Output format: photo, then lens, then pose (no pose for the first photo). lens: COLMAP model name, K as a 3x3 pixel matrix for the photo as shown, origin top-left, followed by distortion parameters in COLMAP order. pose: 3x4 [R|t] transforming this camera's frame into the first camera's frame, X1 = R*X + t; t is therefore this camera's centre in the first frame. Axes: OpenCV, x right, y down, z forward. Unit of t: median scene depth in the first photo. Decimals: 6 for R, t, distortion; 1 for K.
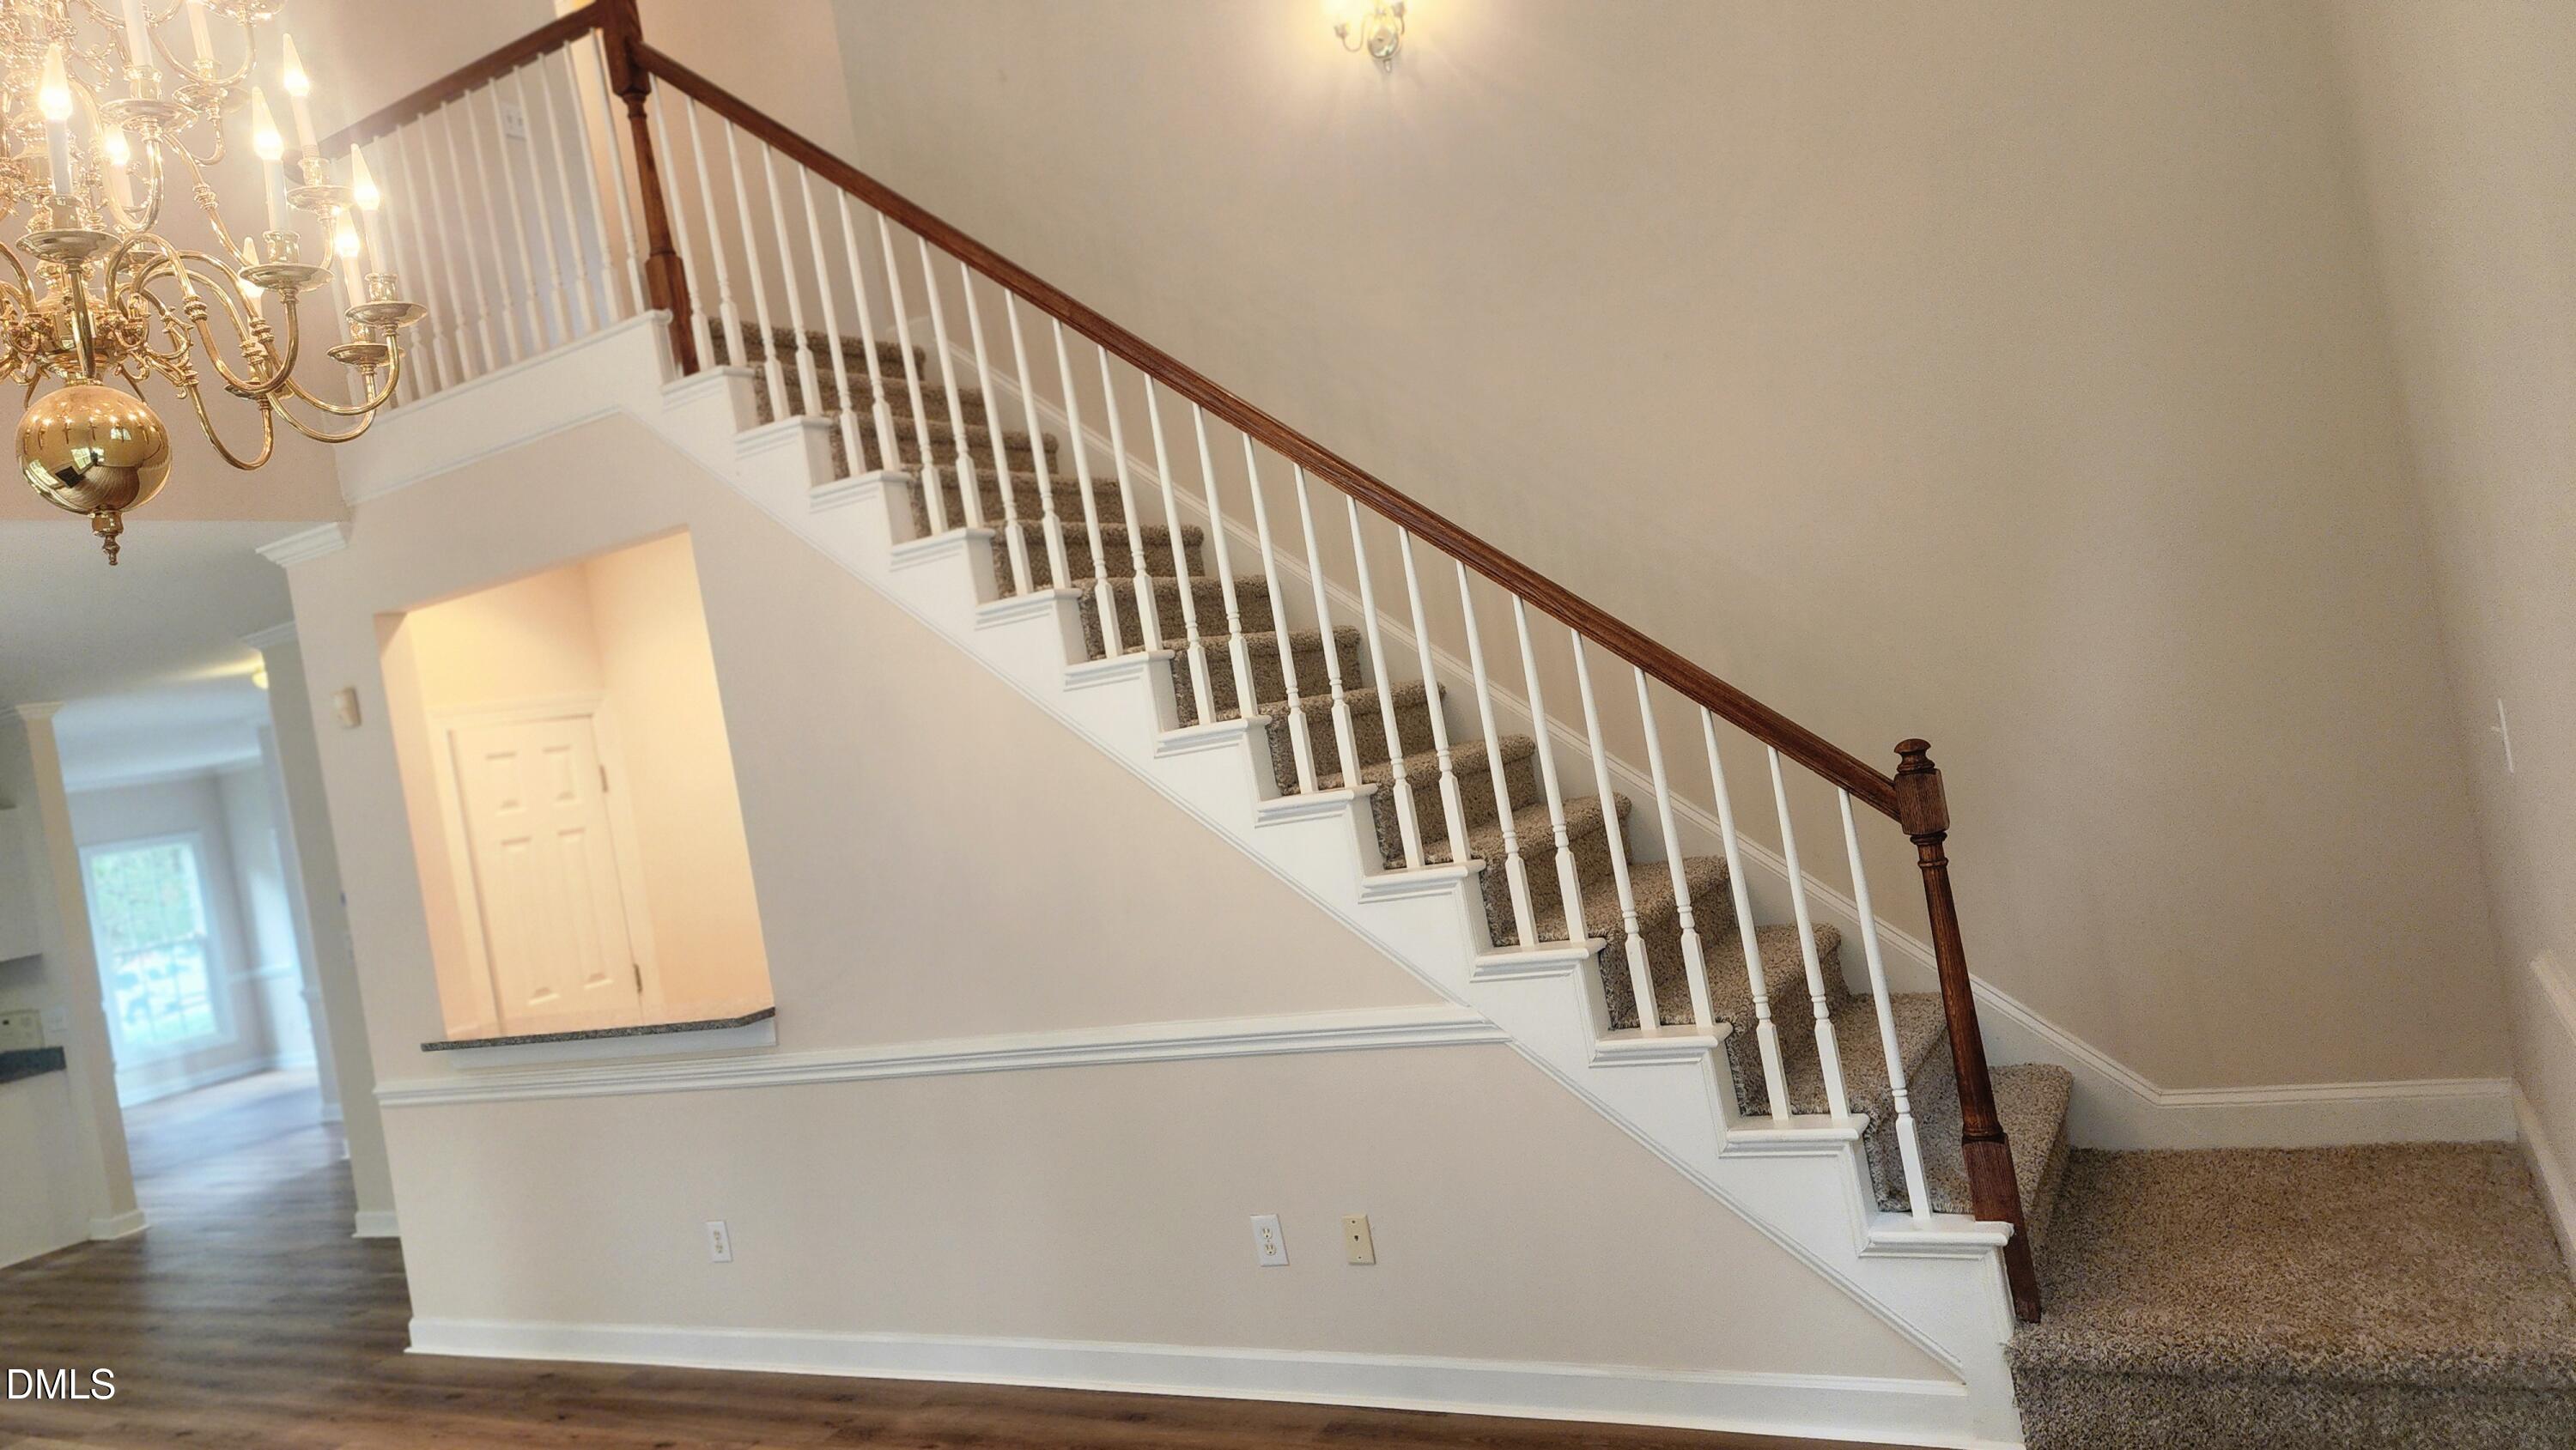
lens RADIAL K [[1730.9, 0, 1275.6], [0, 1730.9, 715.5], [0, 0, 1]] dist [0.080970, -0.063654]
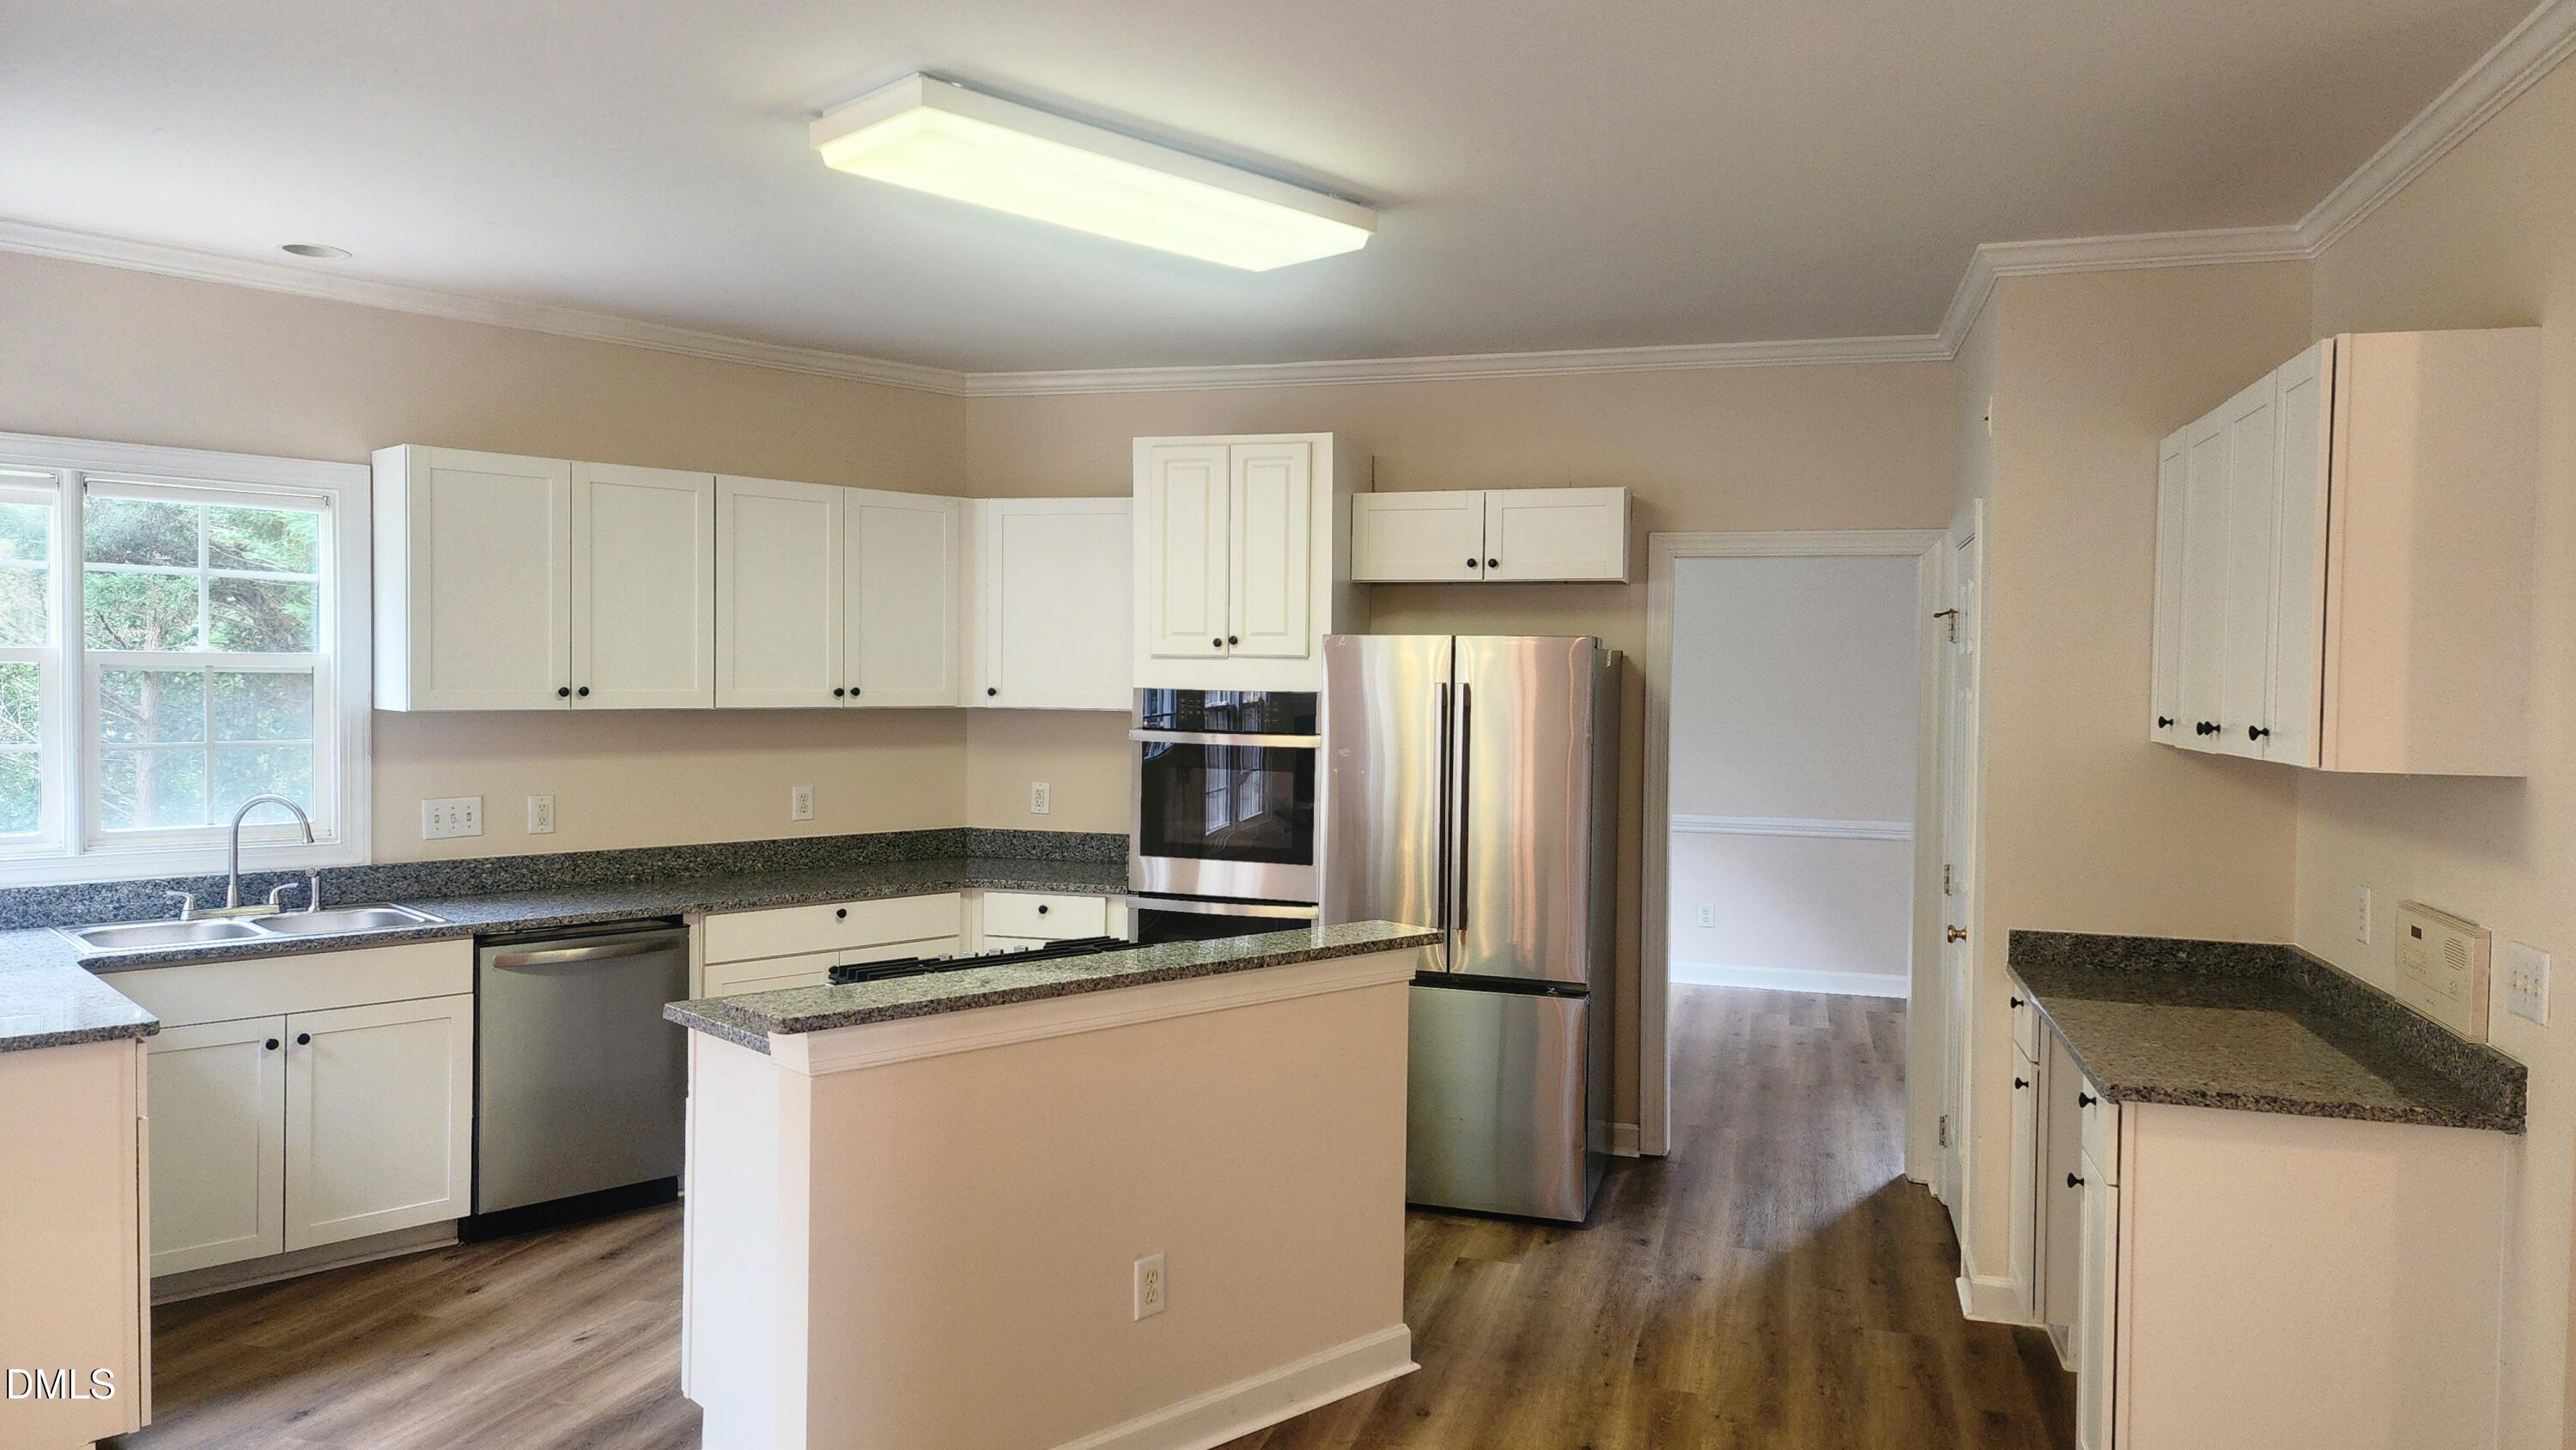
lens RADIAL K [[1717.6, 0, 1310.8], [0, 1717.6, 725.5], [0, 0, 1]] dist [0.049635, -0.001991]
pose [[0.244486, 0.208084, -0.947063, -0.630186], [-0.059241, 0.978084, 0.199607, 0.101477], [0.967841, 0.007304, 0.251455, 0.997594]]
